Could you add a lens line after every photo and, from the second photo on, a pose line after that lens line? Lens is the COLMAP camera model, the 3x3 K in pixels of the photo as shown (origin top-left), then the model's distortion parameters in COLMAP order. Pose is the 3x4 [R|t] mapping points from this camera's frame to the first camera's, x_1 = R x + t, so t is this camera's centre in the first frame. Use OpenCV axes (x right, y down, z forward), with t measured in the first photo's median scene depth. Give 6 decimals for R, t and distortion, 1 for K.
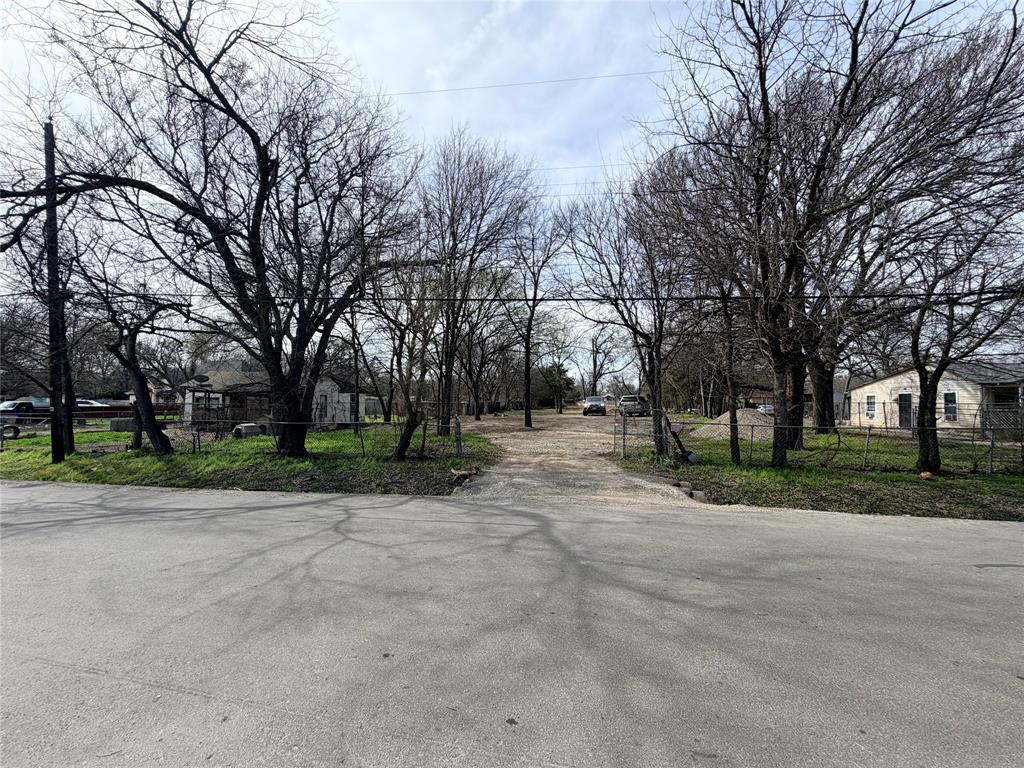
lens RADIAL K [[411.9, 0, 511.5], [0, 411.9, 383.7], [0, 0, 1]] dist [-0.002226, -0.000059]
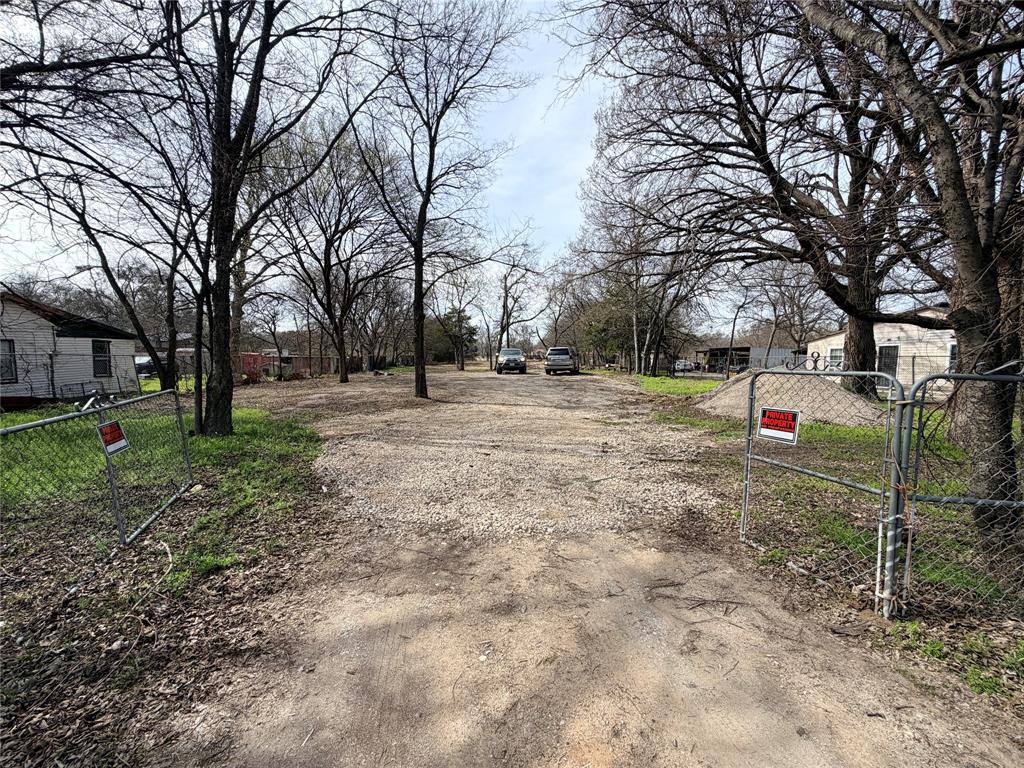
lens RADIAL K [[411.9, 0, 510.9], [0, 411.9, 383.2], [0, 0, 1]] dist [-0.002226, -0.000059]
pose [[0.968161, -0.014527, 0.249906, 0.008629], [-0.012285, 0.994354, 0.105398, 0.010819], [-0.250026, -0.105112, 0.962517, 0.191726]]
